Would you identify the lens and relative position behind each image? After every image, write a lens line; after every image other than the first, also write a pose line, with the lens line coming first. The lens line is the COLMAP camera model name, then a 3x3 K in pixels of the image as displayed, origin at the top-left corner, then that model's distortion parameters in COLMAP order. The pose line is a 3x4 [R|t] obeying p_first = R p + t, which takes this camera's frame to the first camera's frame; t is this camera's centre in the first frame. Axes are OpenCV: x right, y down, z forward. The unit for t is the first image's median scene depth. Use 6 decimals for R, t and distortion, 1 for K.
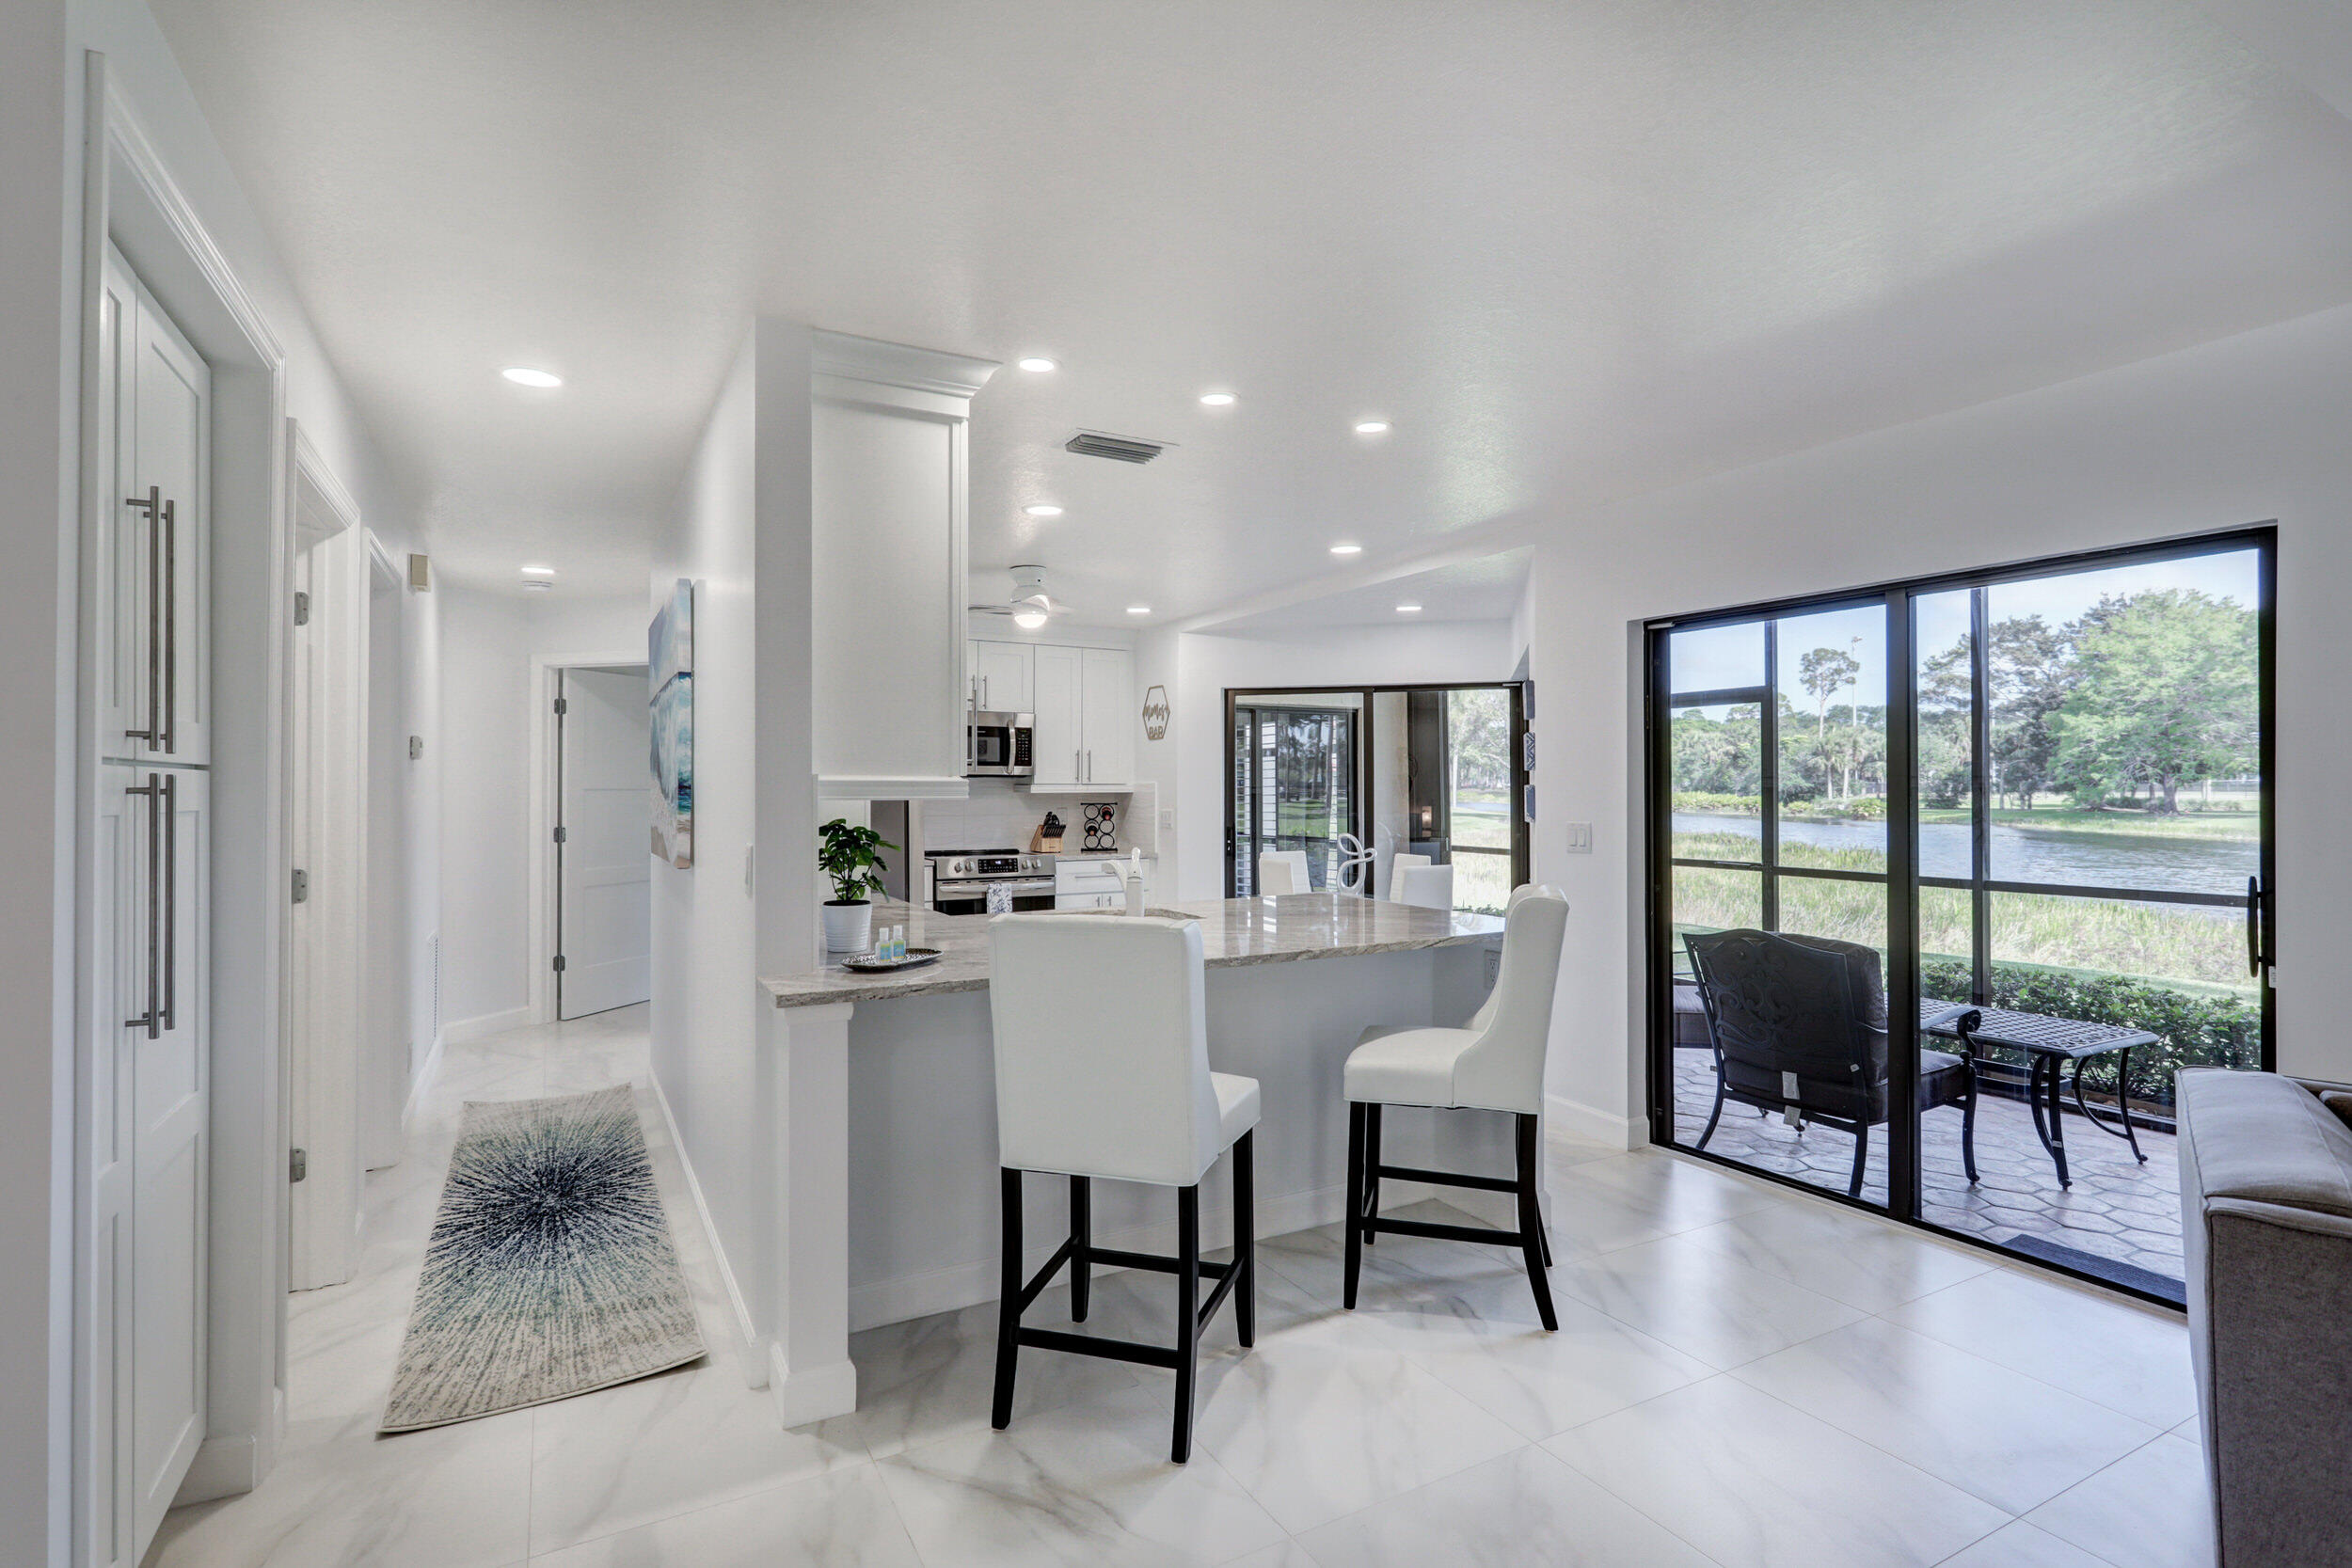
lens RADIAL K [[1141.2, 0, 1185.5], [0, 1141.2, 774.4], [0, 0, 1]] dist [-0.005998, 0.002517]
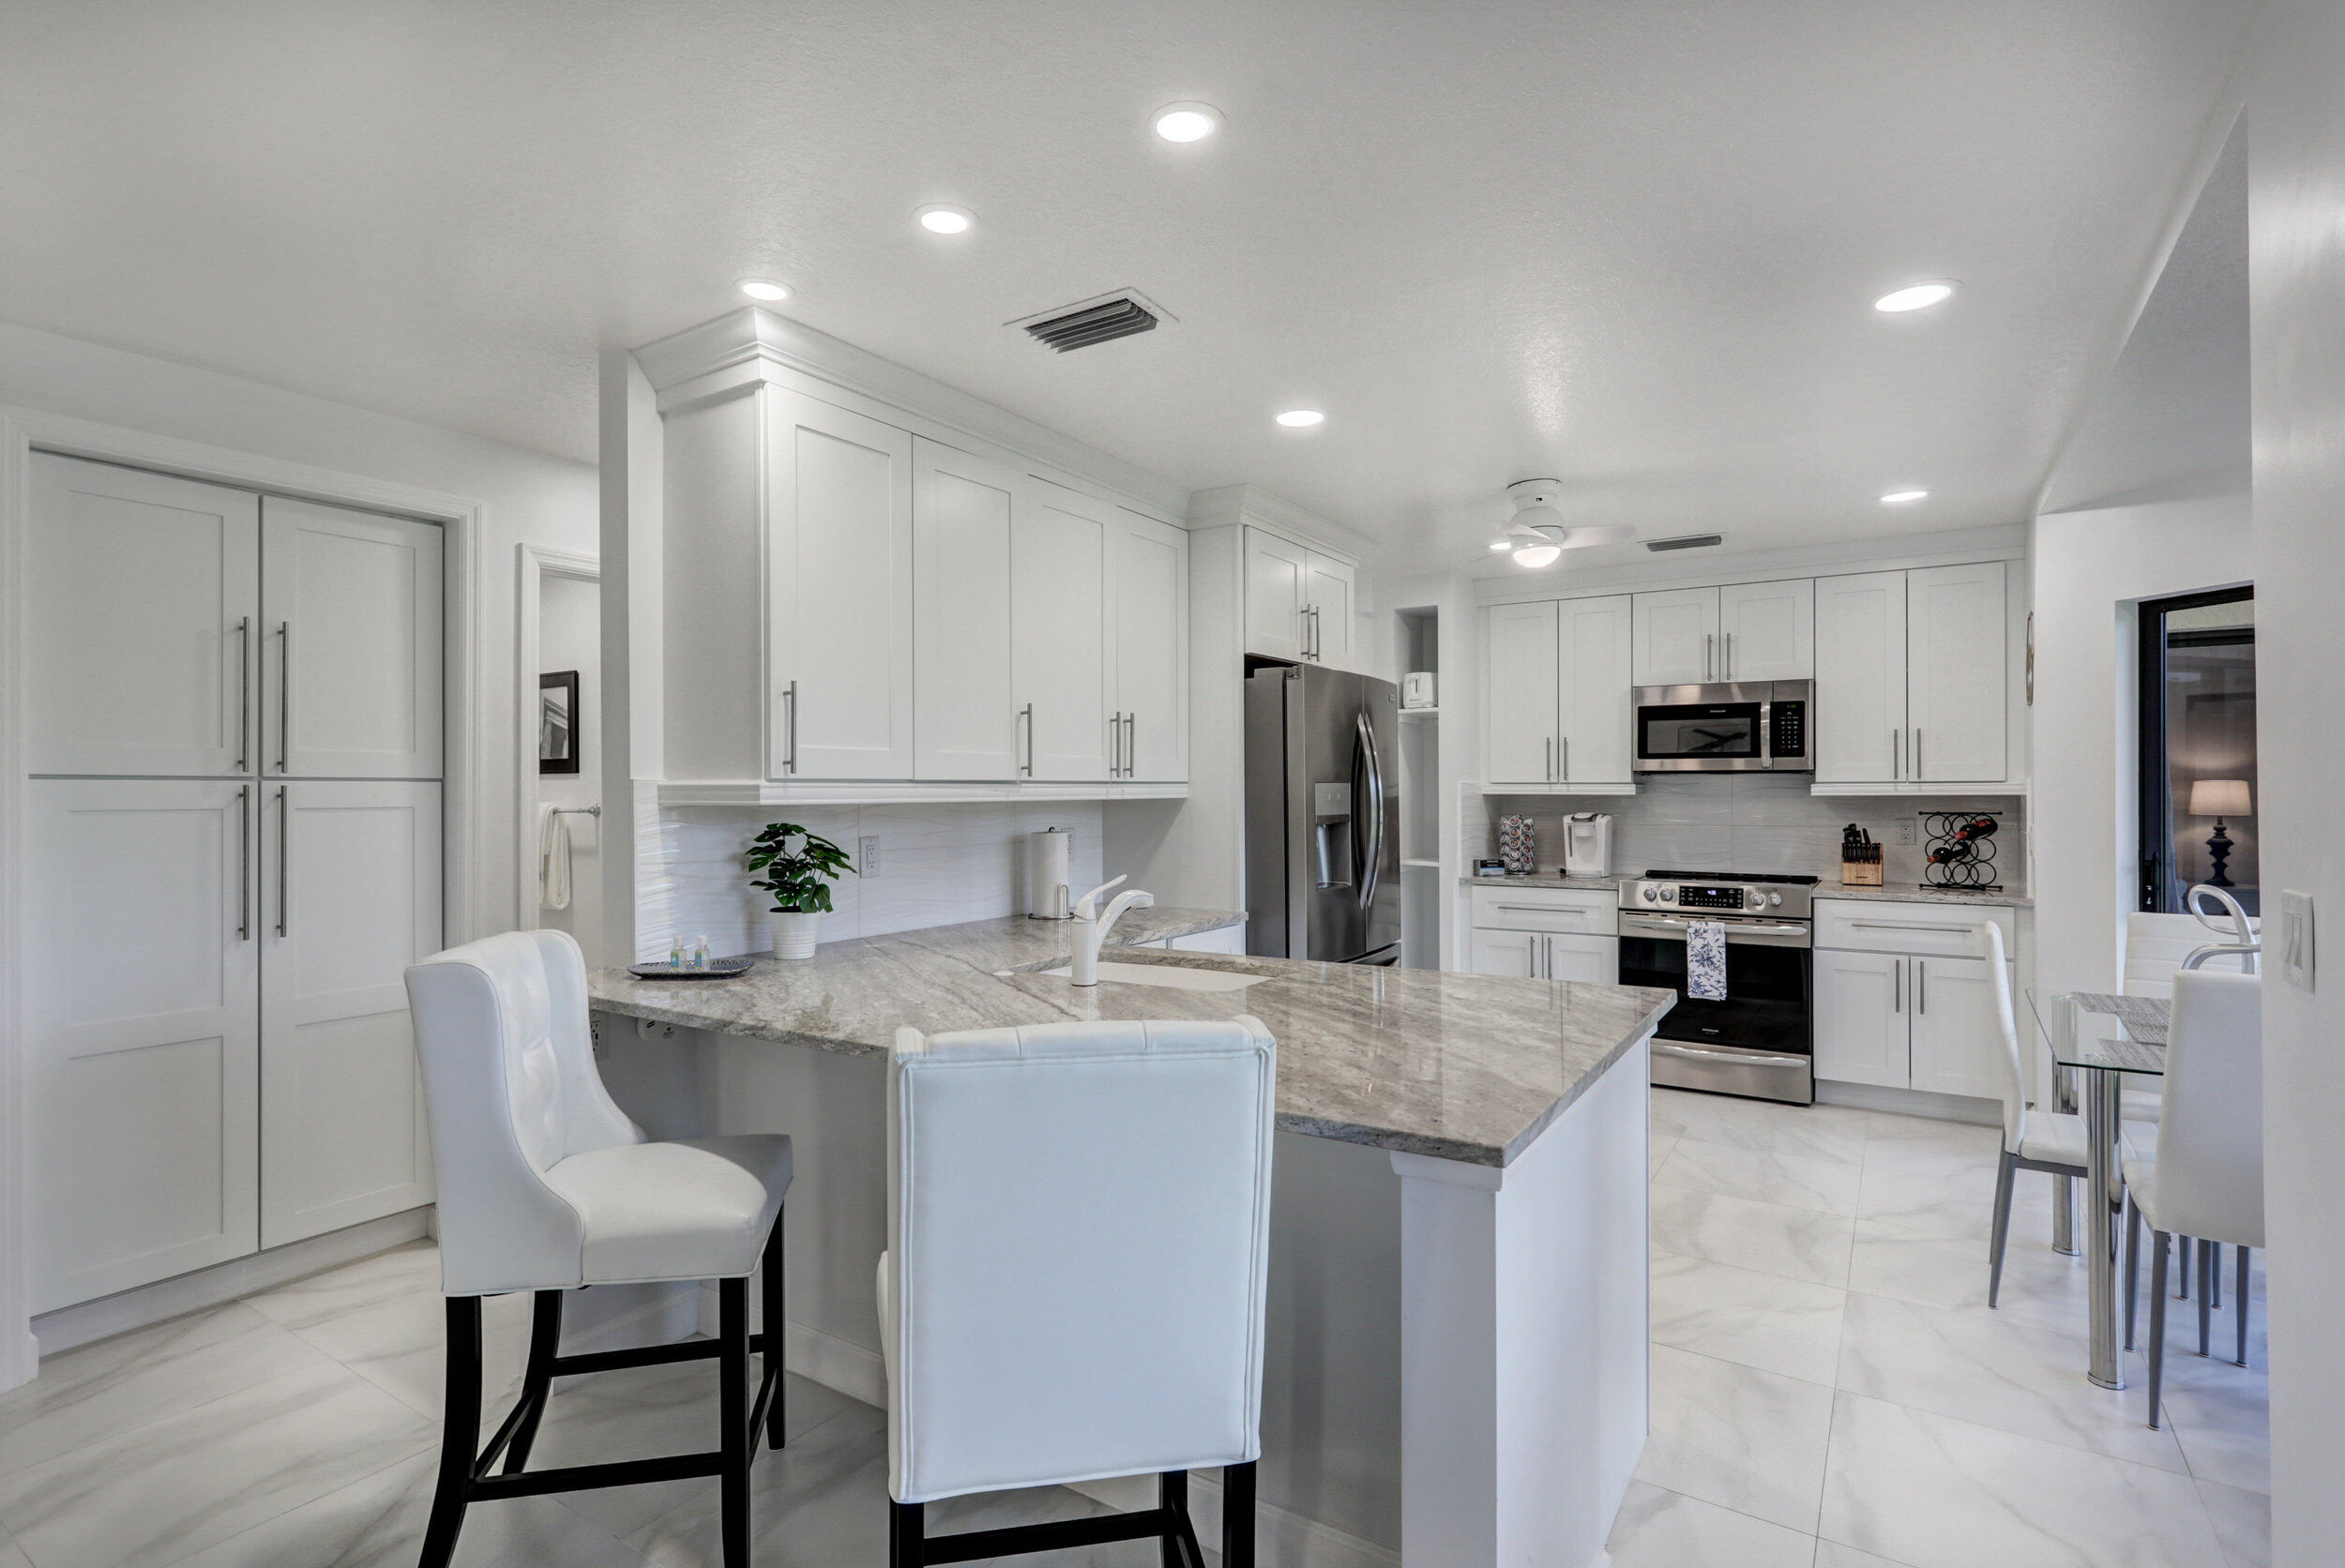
lens RADIAL K [[1137.8, 0, 1163.6], [0, 1137.8, 789.3], [0, 0, 1]] dist [-0.005998, 0.002517]
pose [[0.465362, -0.002187, -0.885118, 0.363029], [0.013957, 0.999891, 0.004868, 0.004333], [0.885011, -0.014619, 0.465341, 0.422570]]
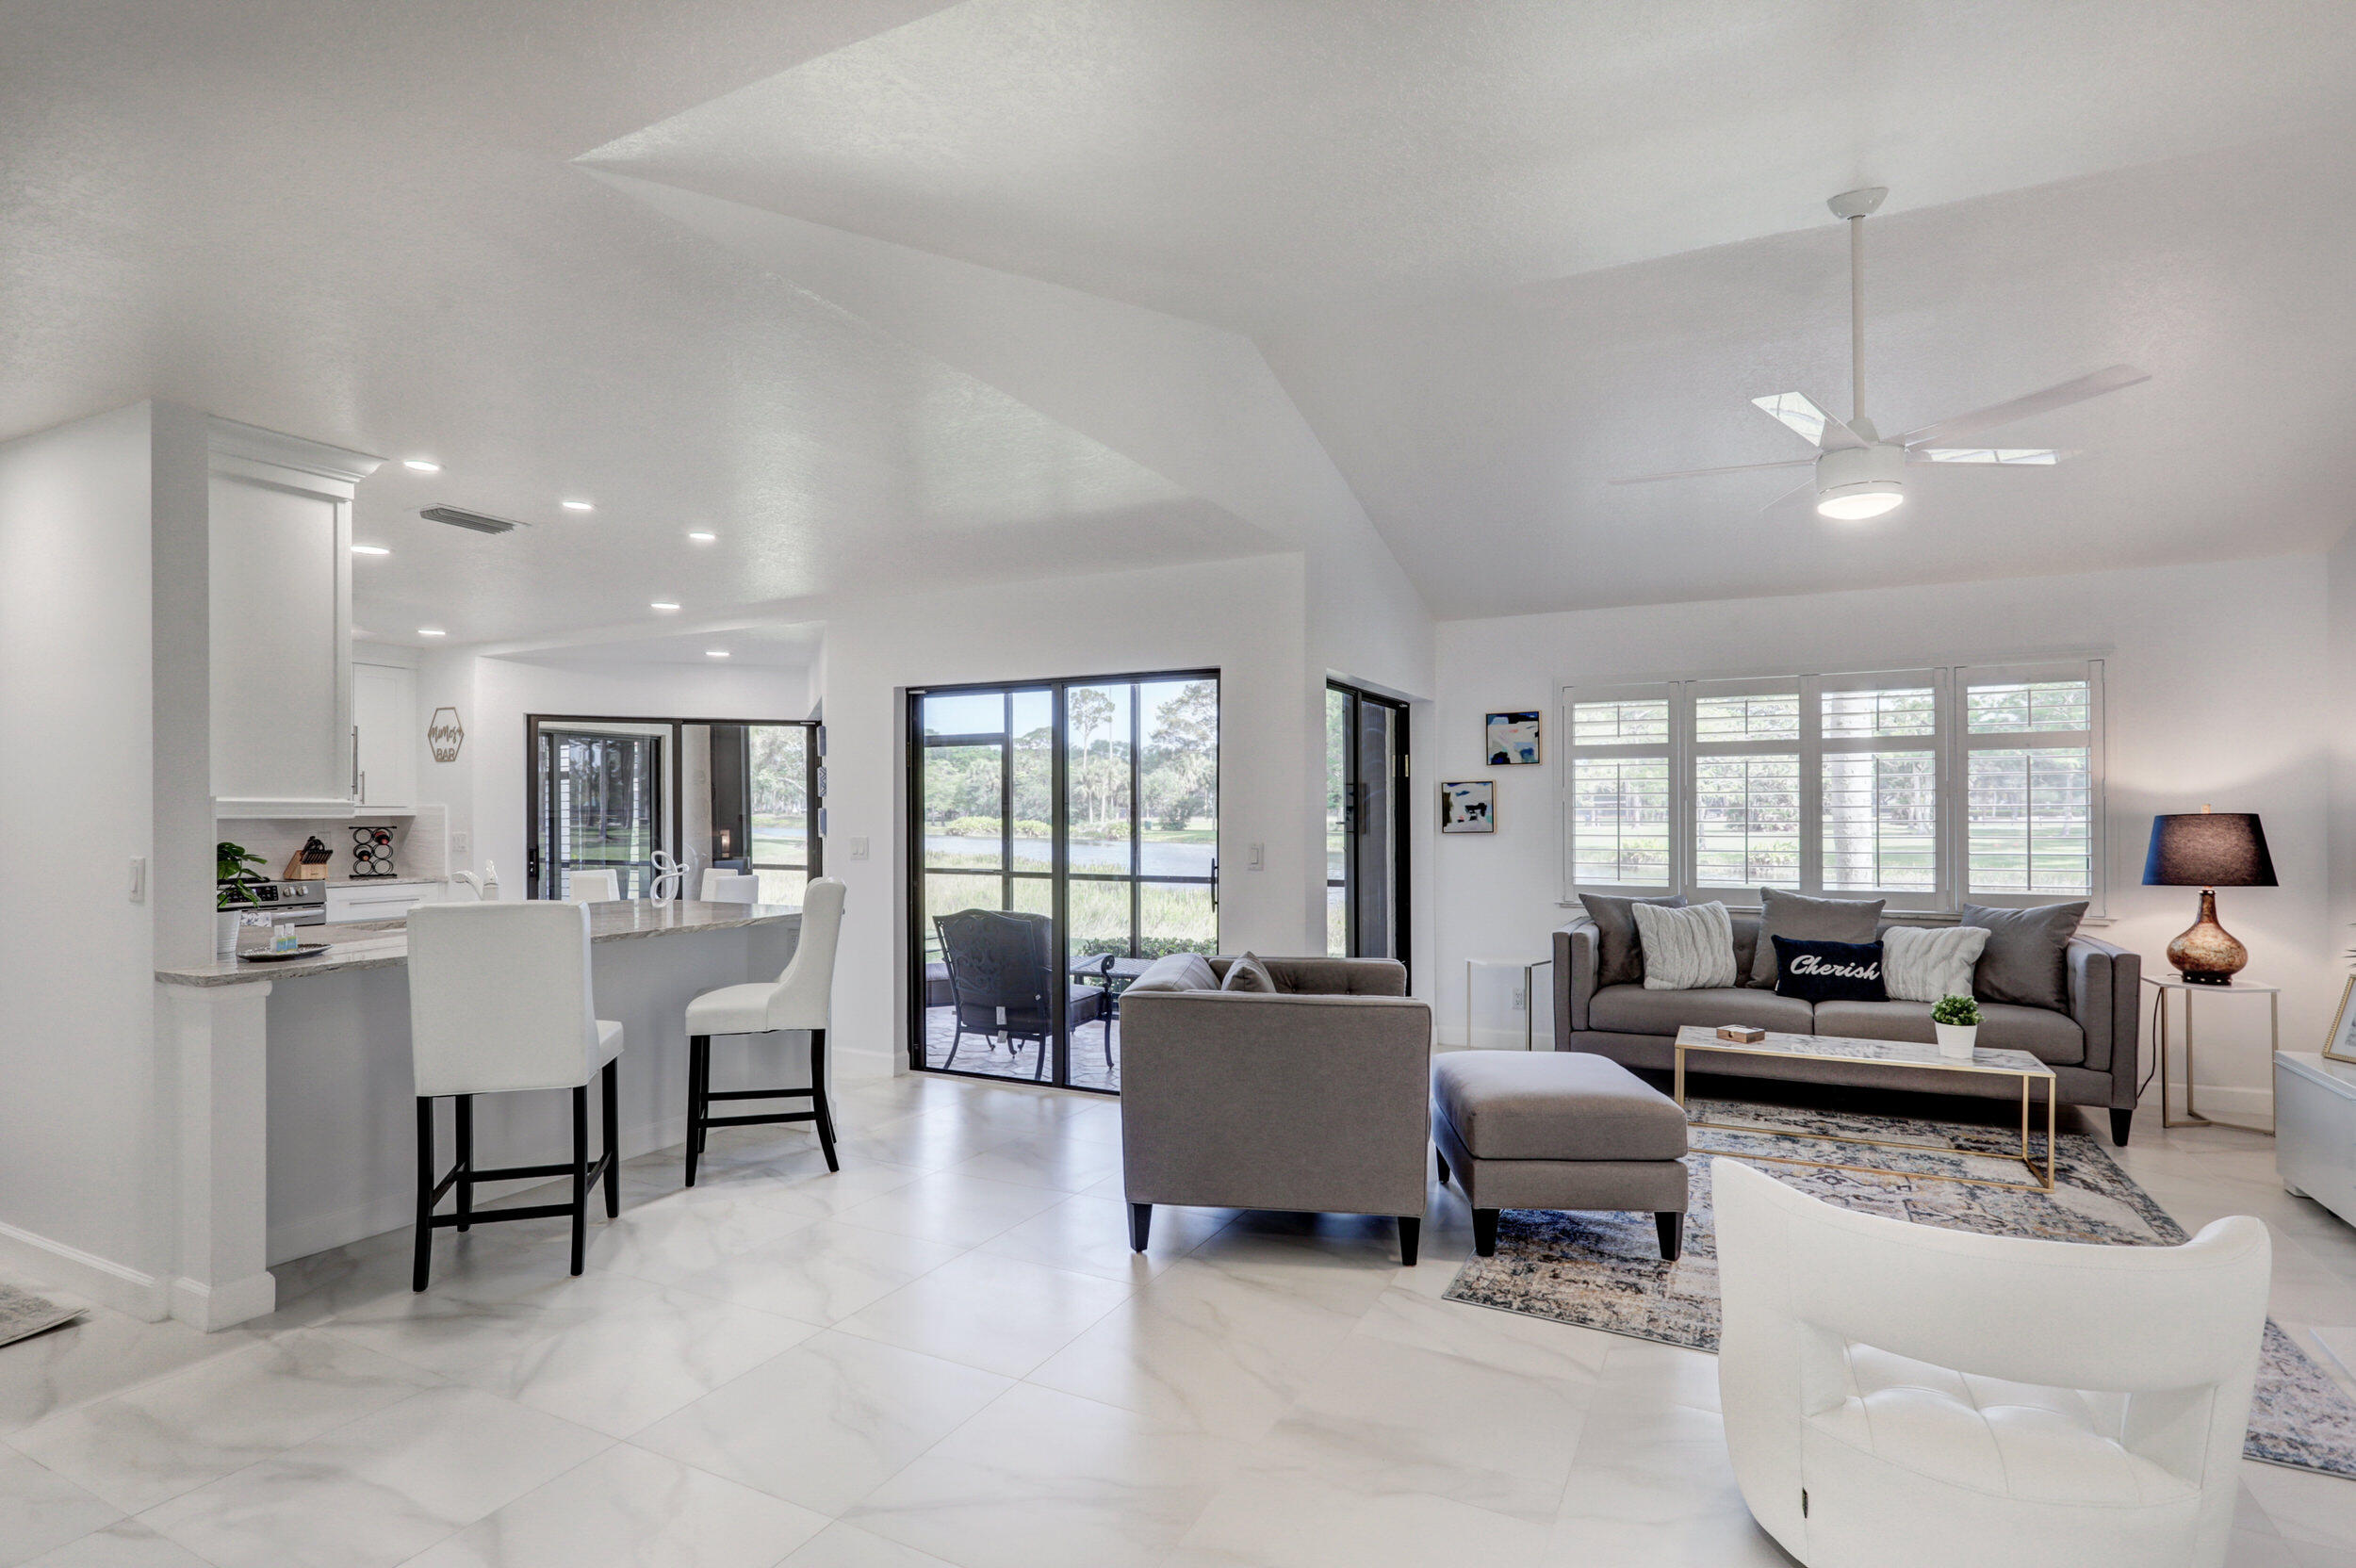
lens RADIAL K [[1143.2, 0, 1173.0], [0, 1143.2, 823.9], [0, 0, 1]] dist [-0.005998, 0.002517]
pose [[0.831020, -0.004889, 0.556220, -0.066849], [-0.006737, 0.999800, 0.018853, 0.000060], [-0.556201, -0.019414, 0.830821, -0.227531]]
